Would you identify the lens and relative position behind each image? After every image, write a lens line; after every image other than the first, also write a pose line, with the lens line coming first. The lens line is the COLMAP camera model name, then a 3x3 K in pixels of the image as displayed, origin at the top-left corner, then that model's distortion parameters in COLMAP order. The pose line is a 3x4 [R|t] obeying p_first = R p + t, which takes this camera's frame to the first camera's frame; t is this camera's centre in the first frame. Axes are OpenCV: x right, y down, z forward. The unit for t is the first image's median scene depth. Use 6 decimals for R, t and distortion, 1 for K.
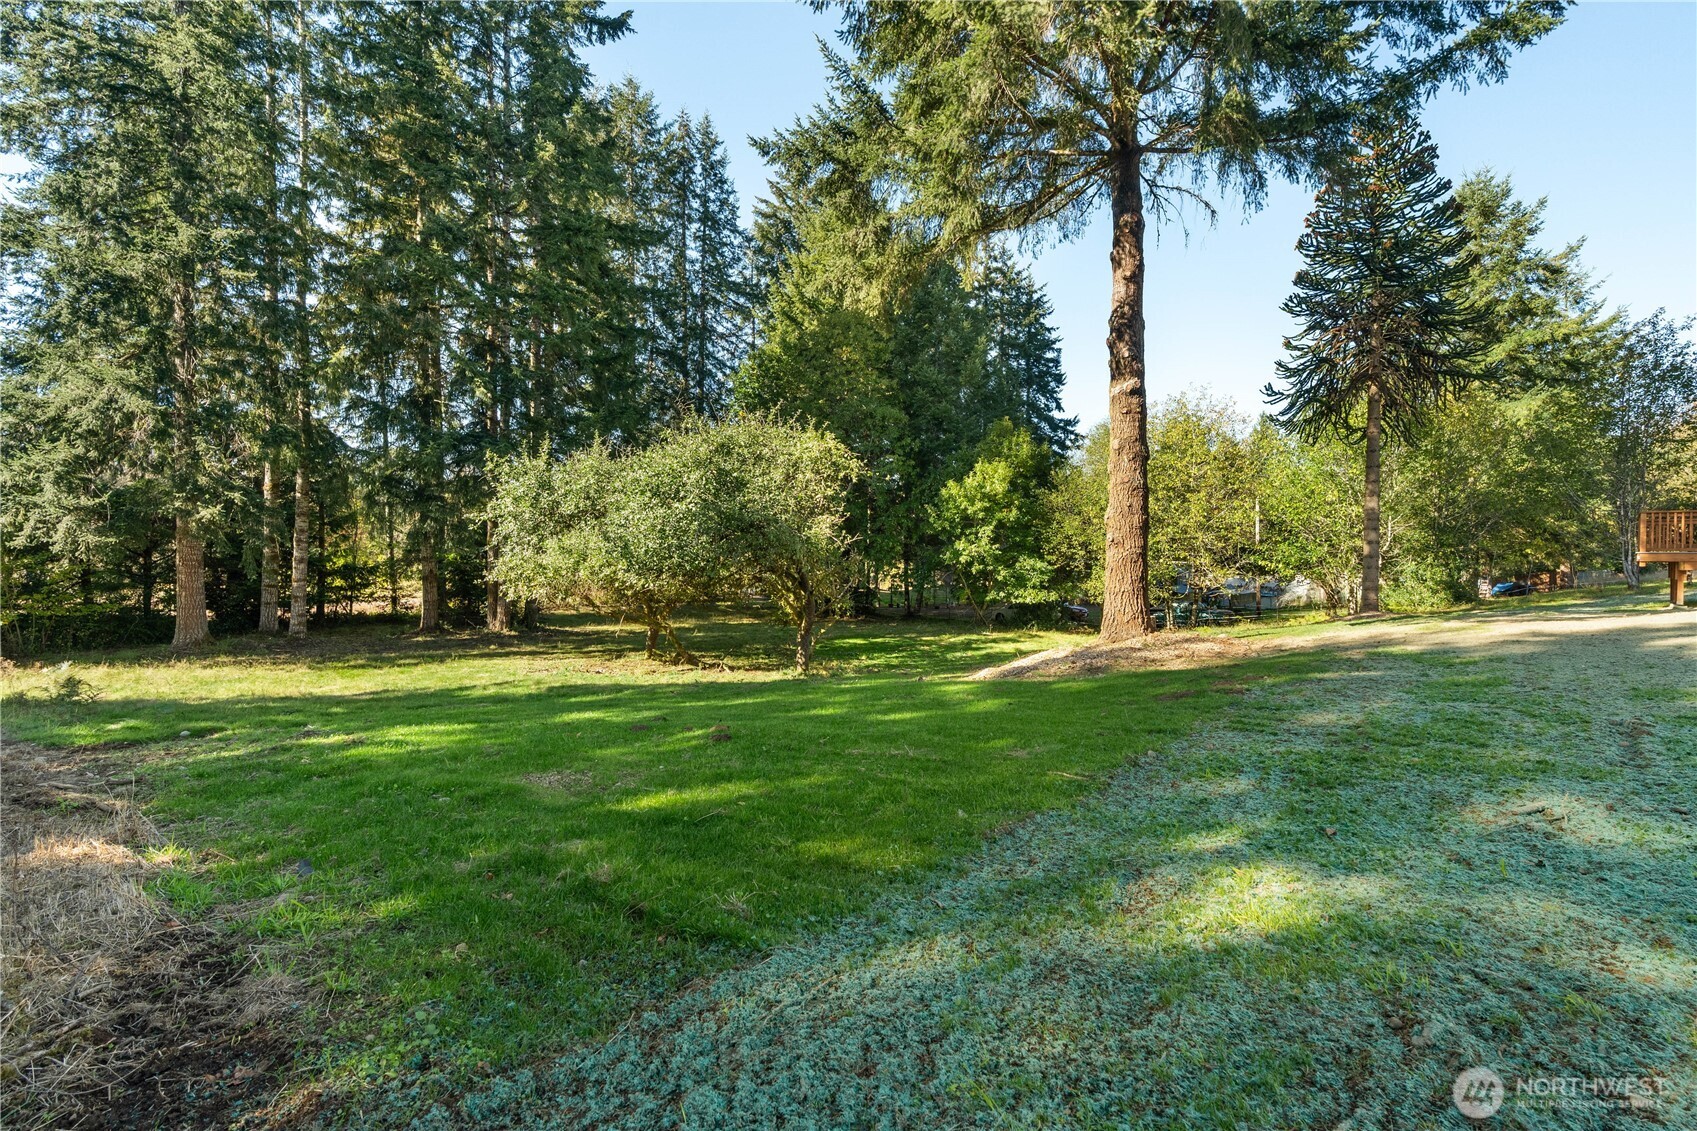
lens RADIAL K [[765.3, 0, 842.0], [0, 765.3, 555.7], [0, 0, 1]] dist [-0.000706, 0.000325]
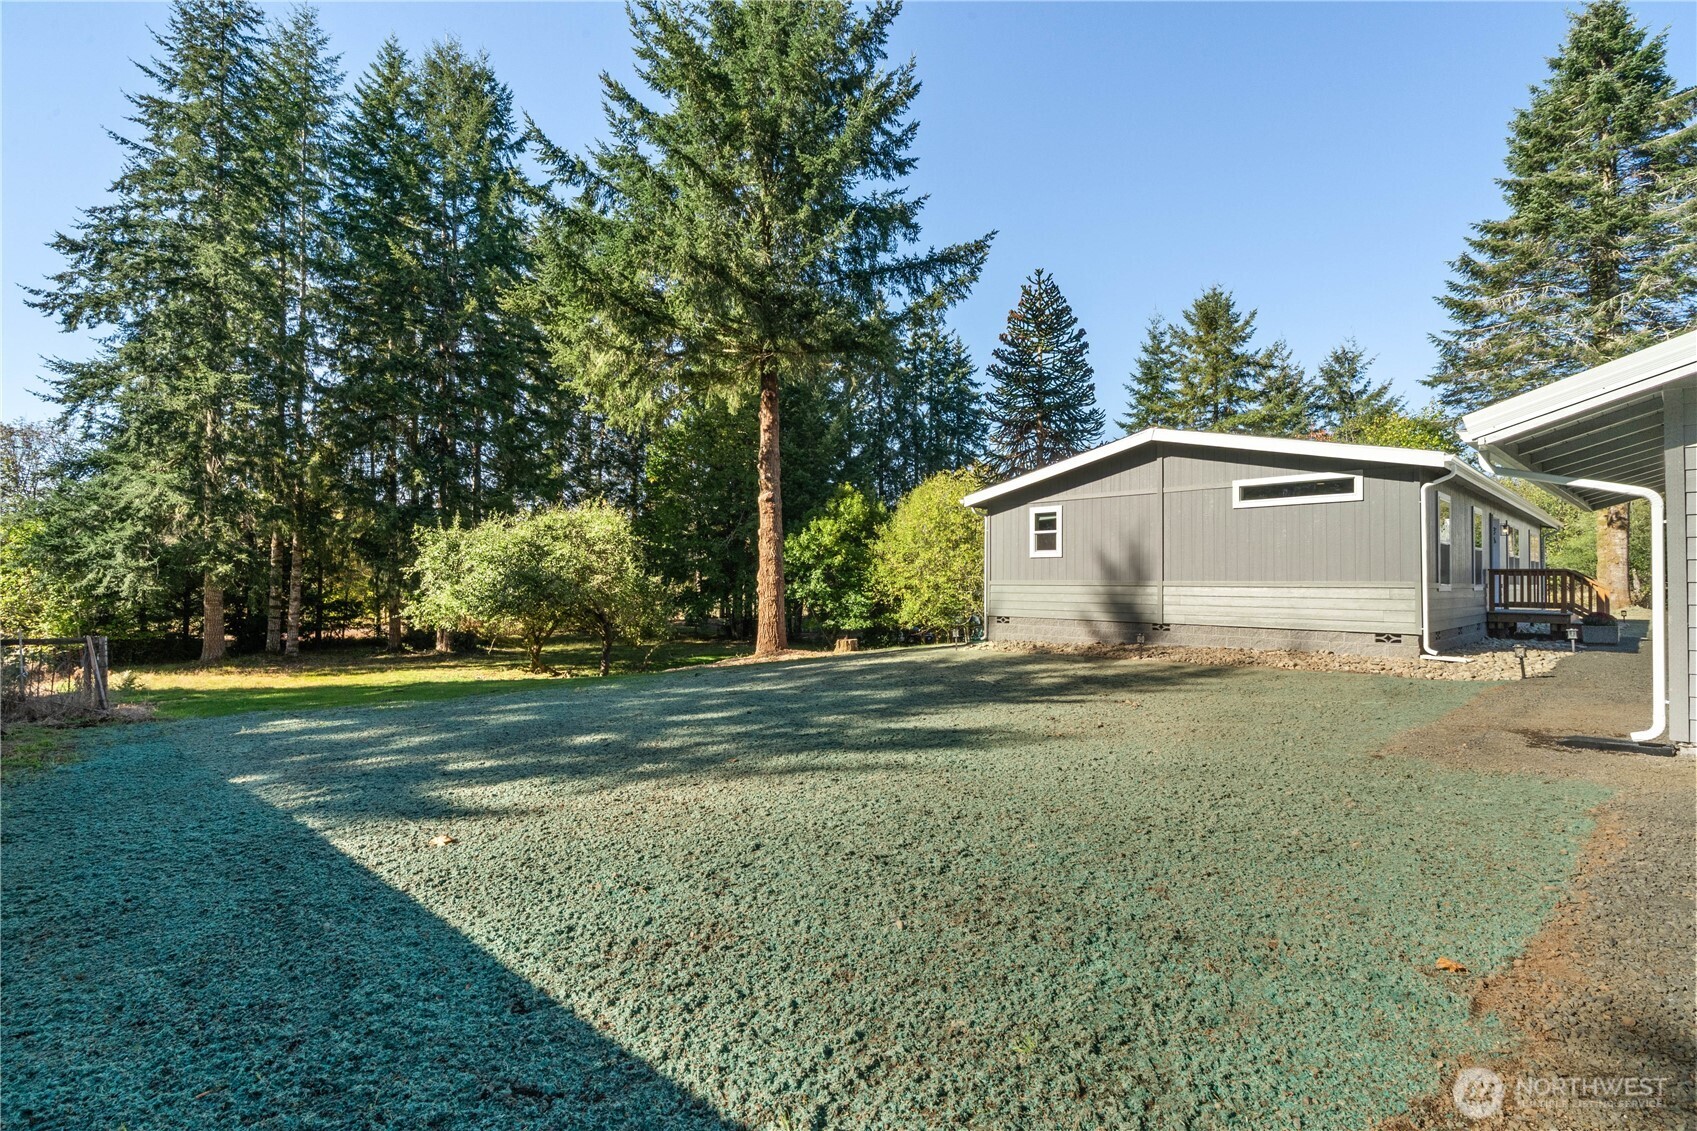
lens RADIAL K [[765.3, 0, 853.7], [0, 765.3, 555.3], [0, 0, 1]] dist [-0.000706, 0.000325]
pose [[0.999405, -0.004958, -0.034141, 0.408927], [0.003880, 0.999493, -0.031588, -0.029972], [0.034280, 0.031437, 0.998918, -0.404714]]
